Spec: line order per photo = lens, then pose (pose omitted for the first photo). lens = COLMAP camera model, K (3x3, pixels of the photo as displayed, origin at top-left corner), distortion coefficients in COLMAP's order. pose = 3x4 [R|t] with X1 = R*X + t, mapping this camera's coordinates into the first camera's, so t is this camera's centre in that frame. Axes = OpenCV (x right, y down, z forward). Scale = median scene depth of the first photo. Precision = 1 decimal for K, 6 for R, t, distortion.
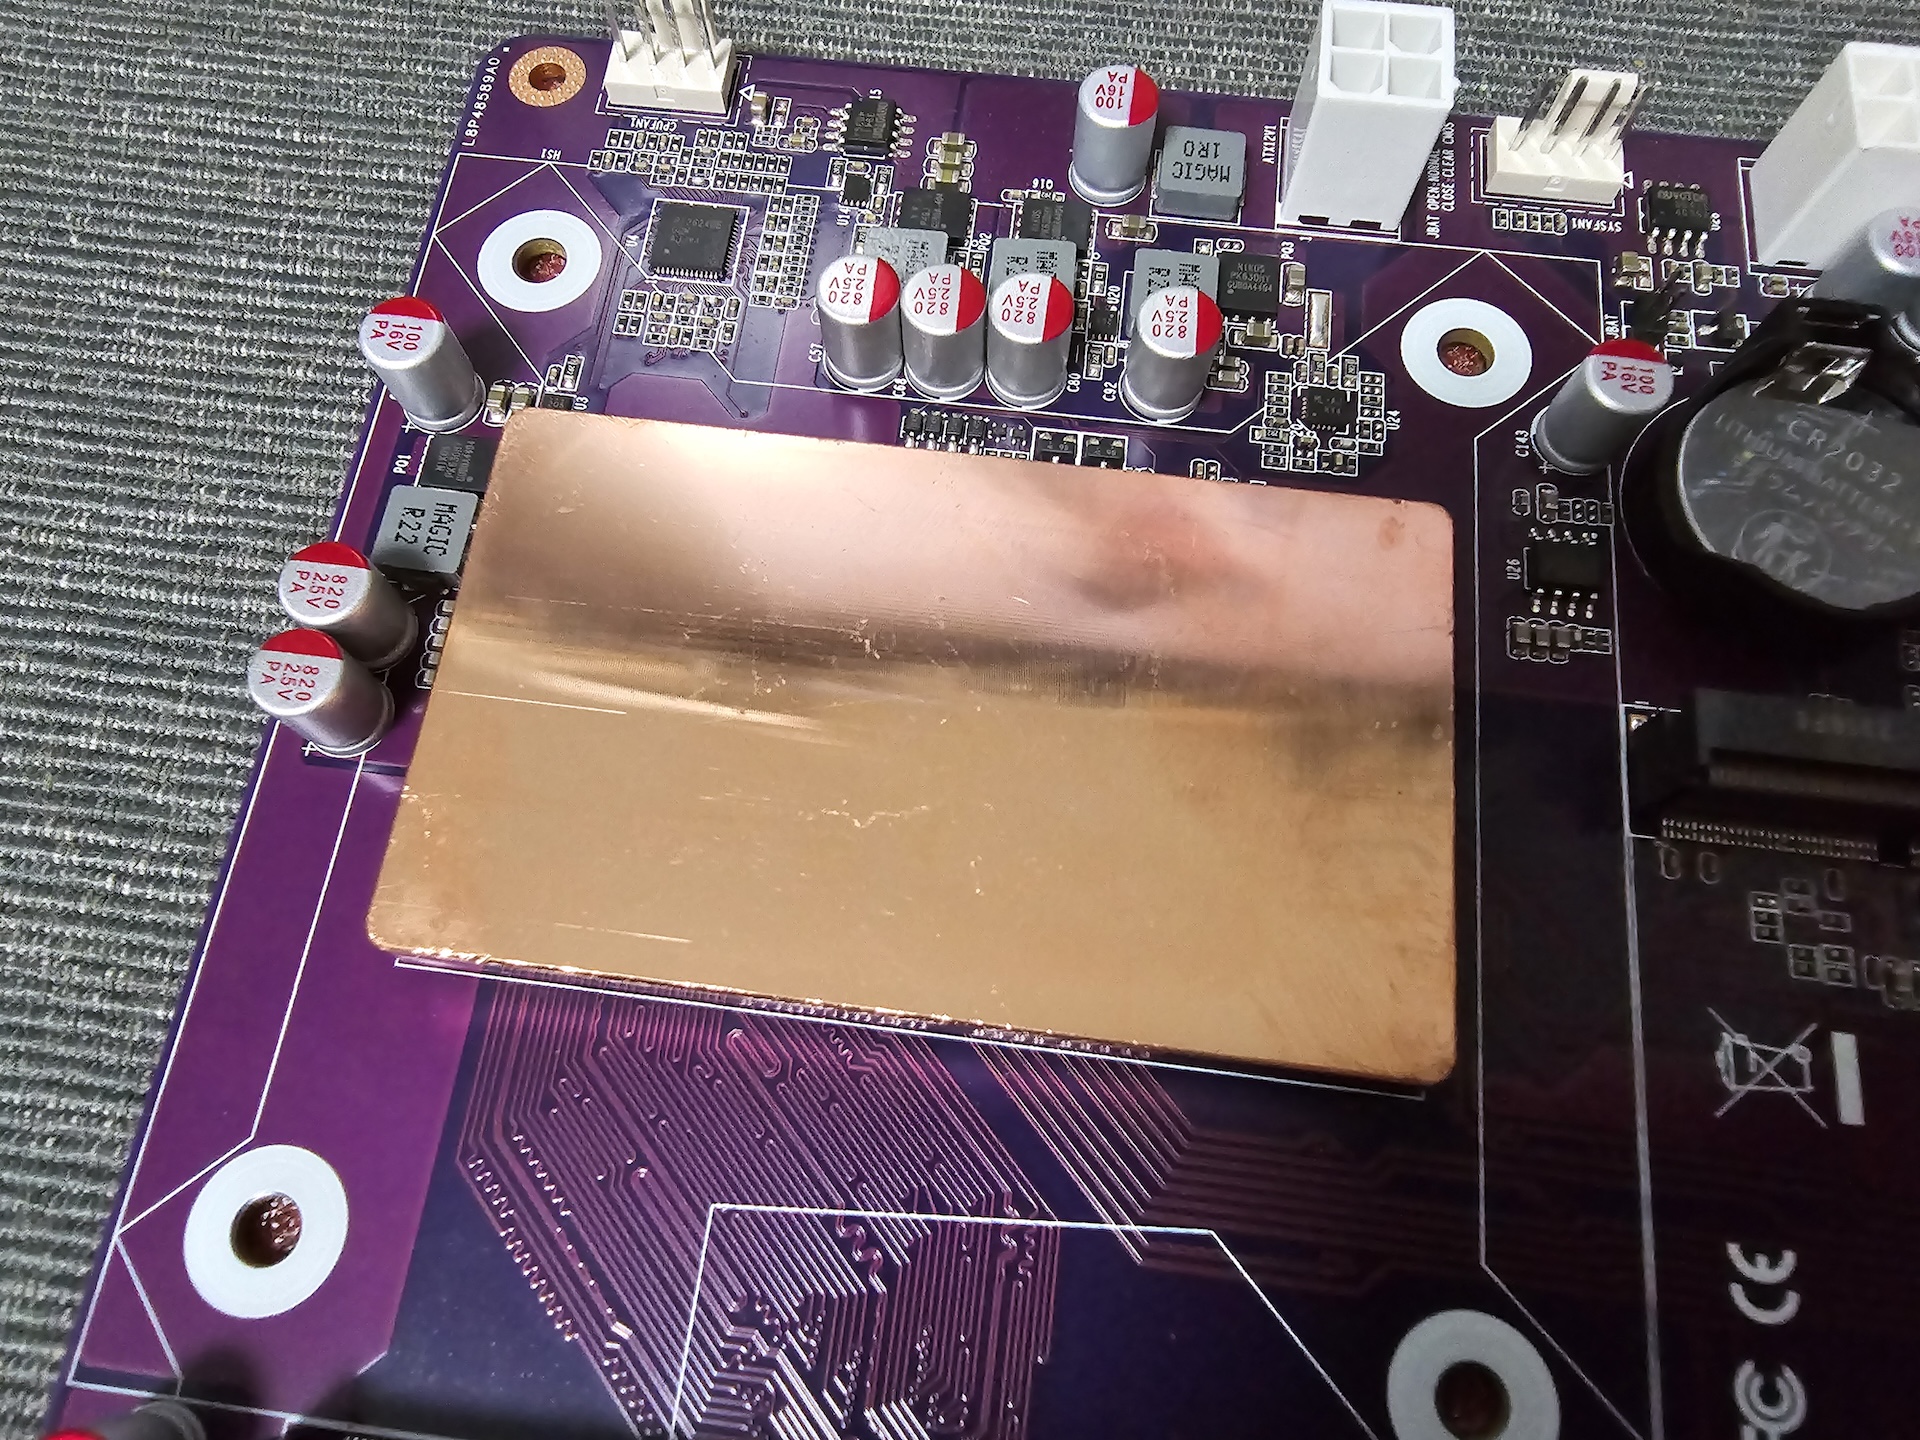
lens RADIAL K [[1329.1, 0, 960.0], [0, 1329.1, 720.0], [0, 0, 1]] dist [0.005986, 0.003682]
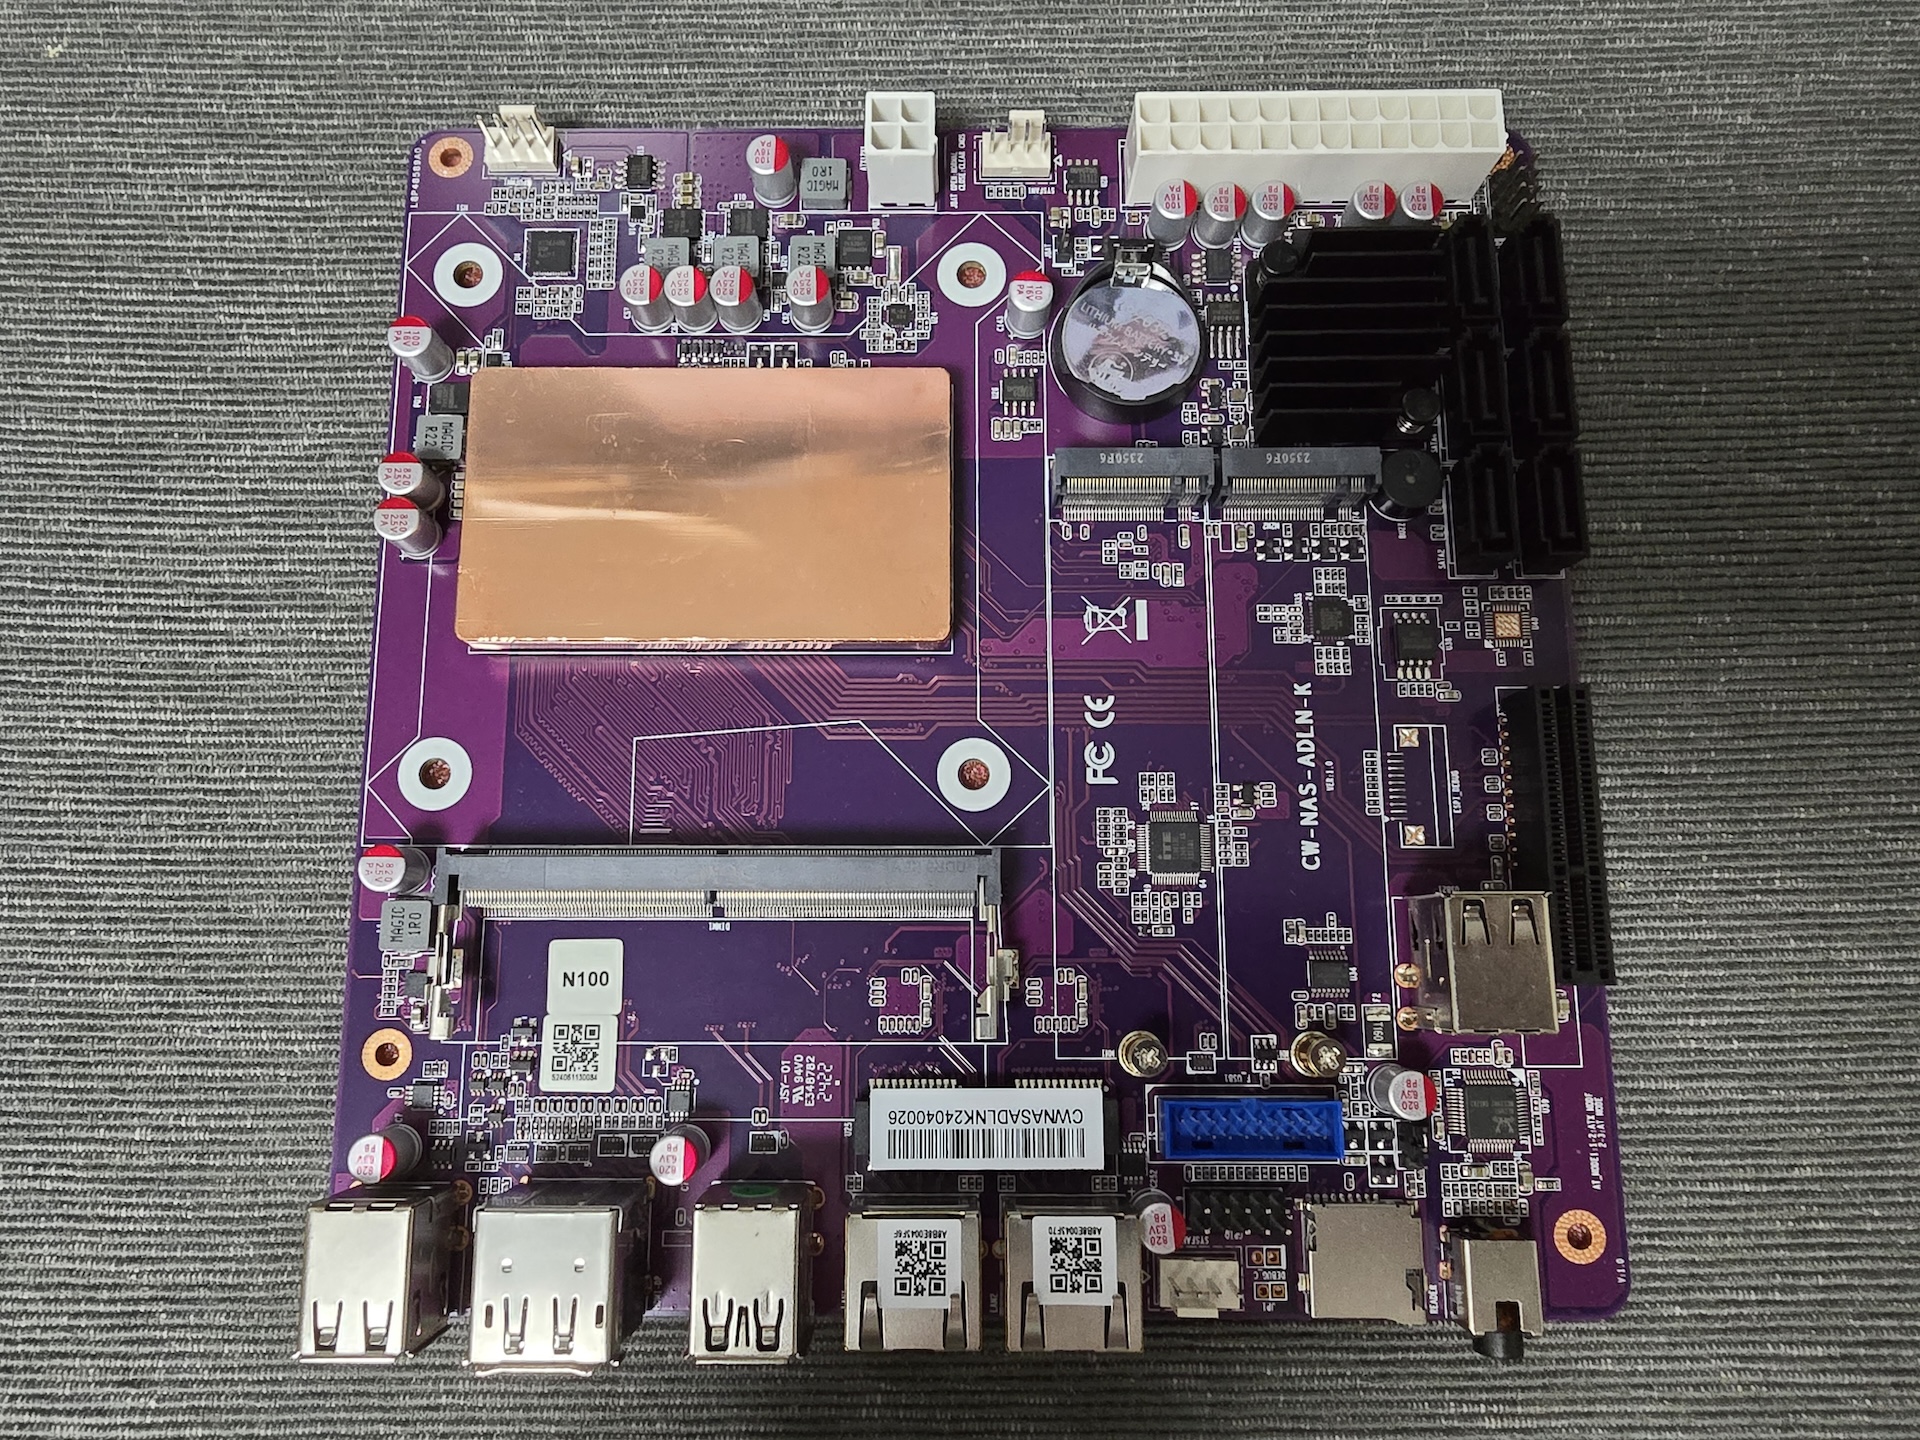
lens RADIAL K [[1329.1, 0, 960.0], [0, 1329.1, 720.0], [0, 0, 1]] dist [0.005986, 0.003682]
pose [[0.992167, -0.122657, 0.023668, 0.236897], [0.116815, 0.978127, 0.172108, 0.014245], [-0.044261, -0.167995, 0.984794, -0.939512]]
